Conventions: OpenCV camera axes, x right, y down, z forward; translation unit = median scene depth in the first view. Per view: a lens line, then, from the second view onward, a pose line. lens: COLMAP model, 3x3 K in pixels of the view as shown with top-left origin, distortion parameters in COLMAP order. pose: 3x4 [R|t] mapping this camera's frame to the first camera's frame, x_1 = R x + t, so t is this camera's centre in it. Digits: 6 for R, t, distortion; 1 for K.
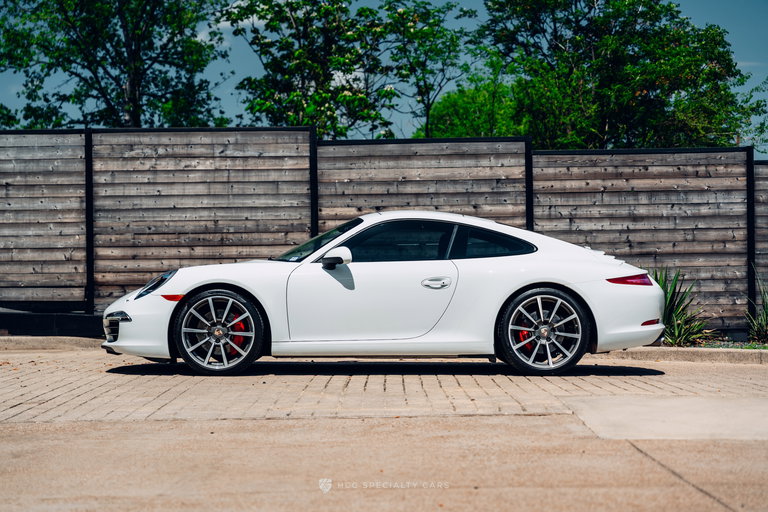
lens RADIAL K [[1555.4, 0, 390.1], [0, 1555.4, 252.7], [0, 0, 1]] dist [0.053033, 0.000000]
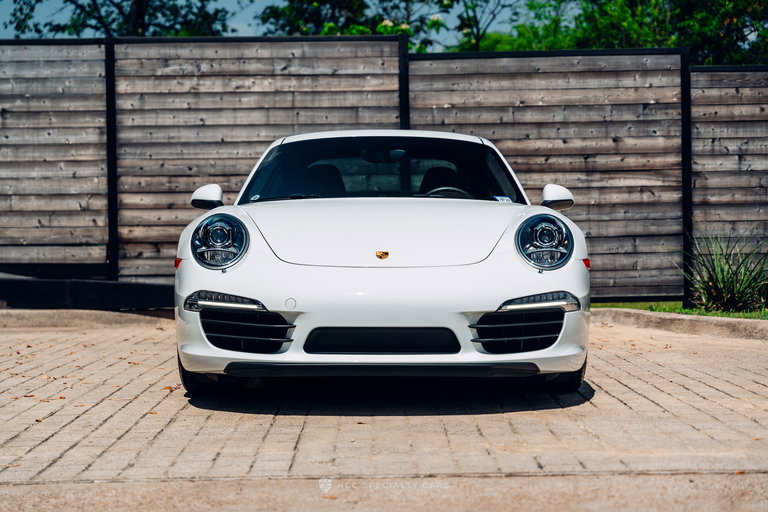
lens RADIAL K [[1555.4, 0, 379.5], [0, 1555.4, 258.4], [0, 0, 1]] dist [0.053033, 0.000000]
pose [[0.999969, -0.001040, 0.007837, -0.067417], [0.000818, 0.999600, 0.028271, 0.007010], [-0.007863, -0.028264, 0.999570, 0.232400]]
